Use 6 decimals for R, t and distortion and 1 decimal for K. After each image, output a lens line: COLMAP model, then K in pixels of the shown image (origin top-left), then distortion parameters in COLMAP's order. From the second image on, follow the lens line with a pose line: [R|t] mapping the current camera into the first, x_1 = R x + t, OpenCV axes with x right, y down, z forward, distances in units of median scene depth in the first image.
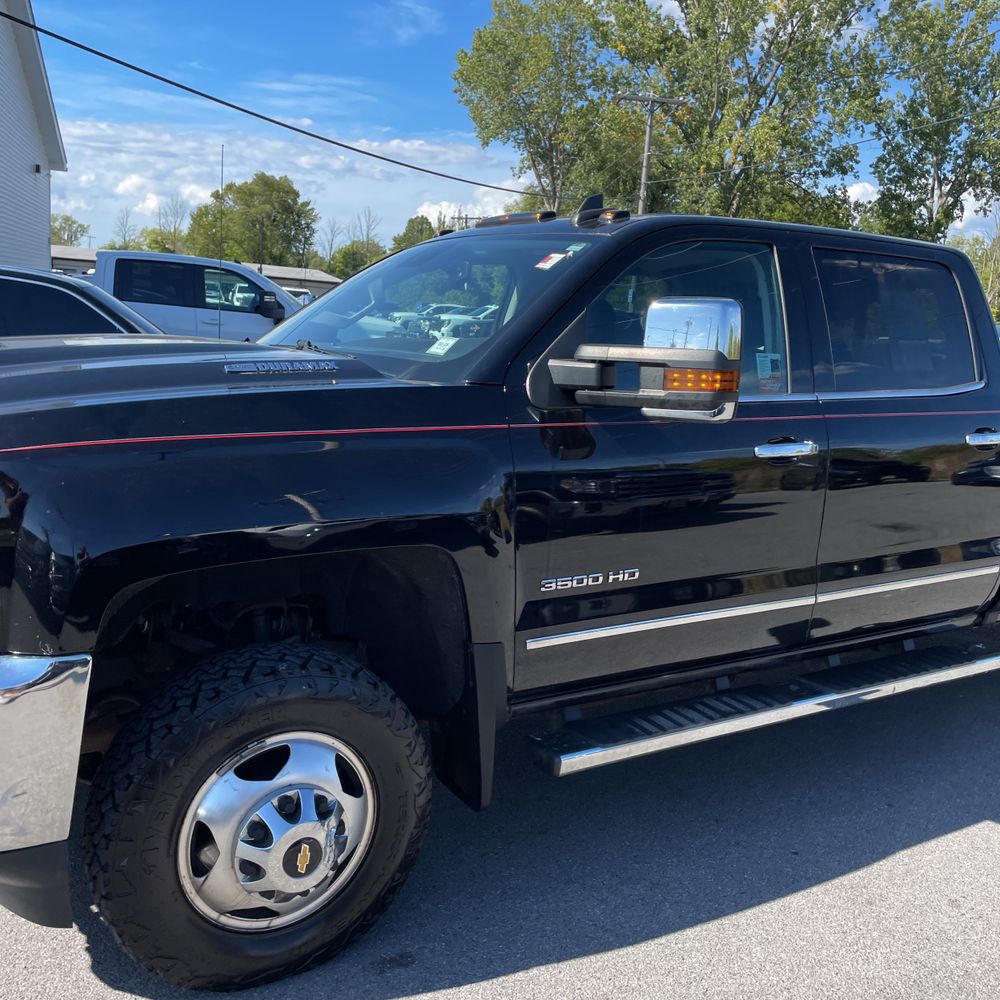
lens RADIAL K [[998.8, 0, 500.0], [0, 998.8, 500.0], [0, 0, 1]] dist [0.098632, -0.140324]
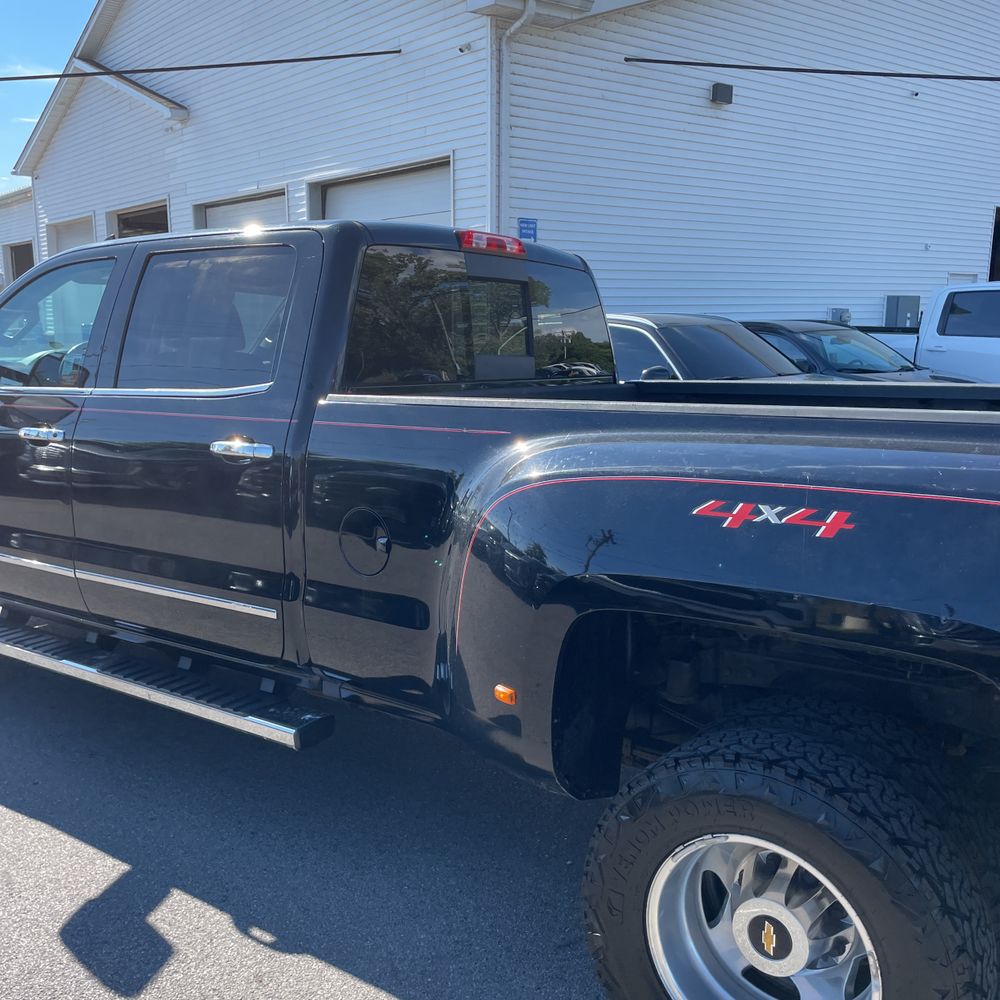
lens RADIAL K [[998.8, 0, 500.0], [0, 998.8, 500.0], [0, 0, 1]] dist [0.098632, -0.140324]
pose [[0.378680, 0.095987, -0.920537, 1.556491], [-0.141381, 0.988934, 0.044959, -0.100410], [0.914665, 0.113121, 0.388060, 1.020158]]
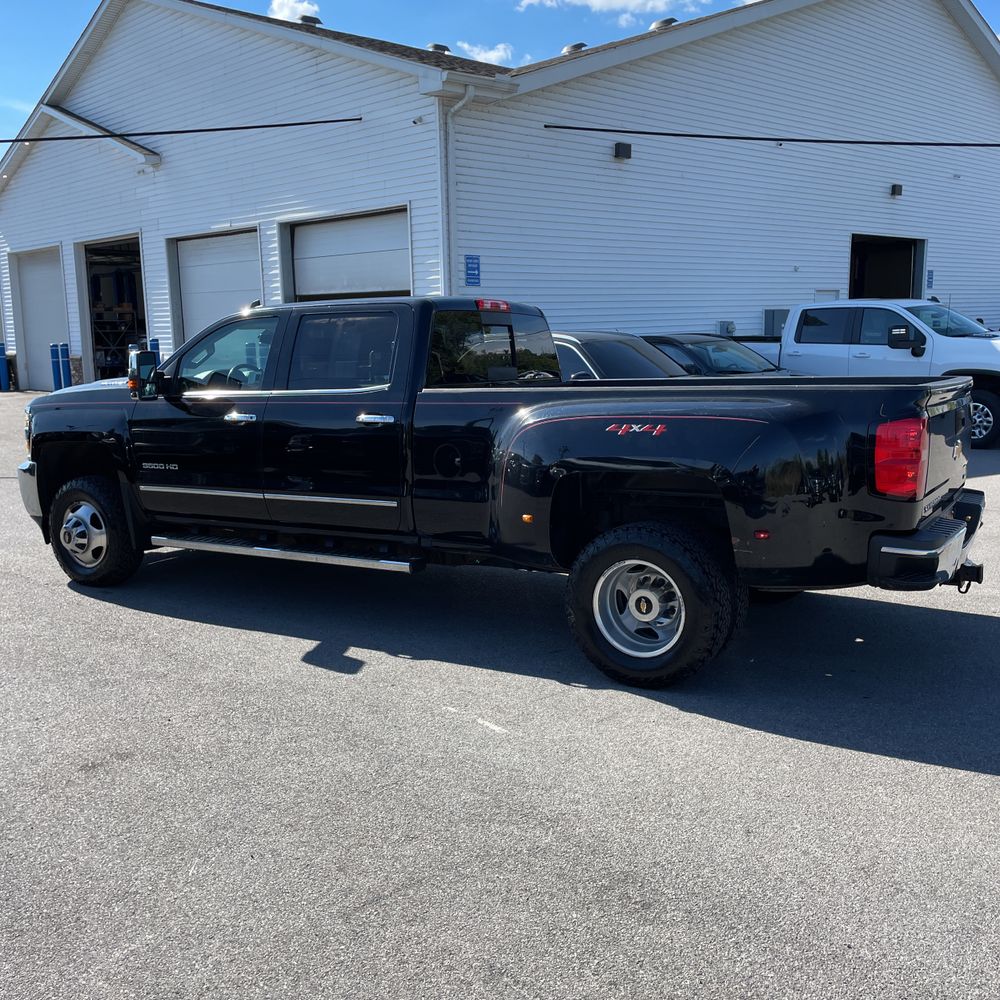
lens RADIAL K [[993.2, 0, 519.5], [0, 993.2, 485.6], [0, 0, 1]] dist [0.106918, -0.157325]
pose [[0.466434, 0.061522, -0.882414, 2.327354], [-0.109379, 0.993934, 0.011481, 0.001926], [0.877767, 0.091163, 0.470333, 0.540119]]
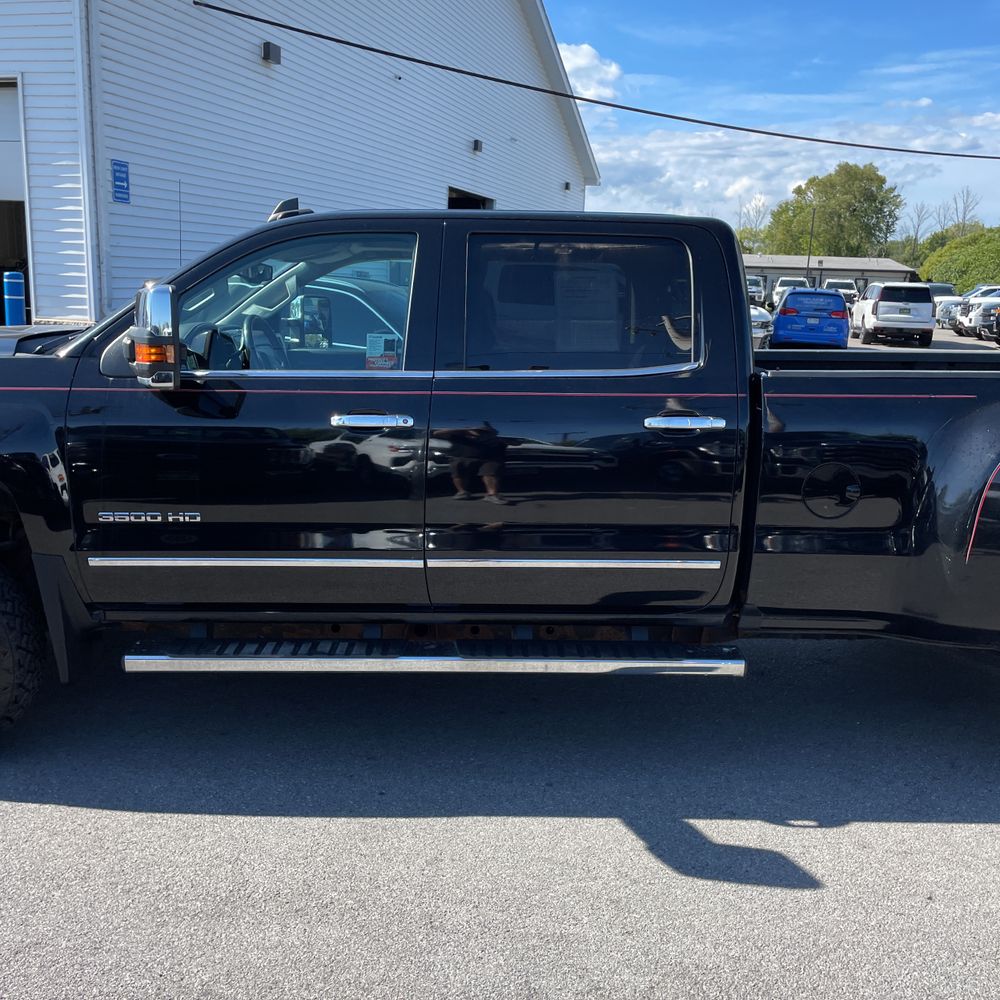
lens RADIAL K [[995.5, 0, 507.5], [0, 995.5, 491.1], [0, 0, 1]] dist [0.075808, -0.098447]
pose [[0.857931, 0.066023, -0.509505, 0.951098], [-0.067286, 0.997606, 0.015972, -0.001588], [0.509340, 0.020580, 0.860319, 0.139590]]
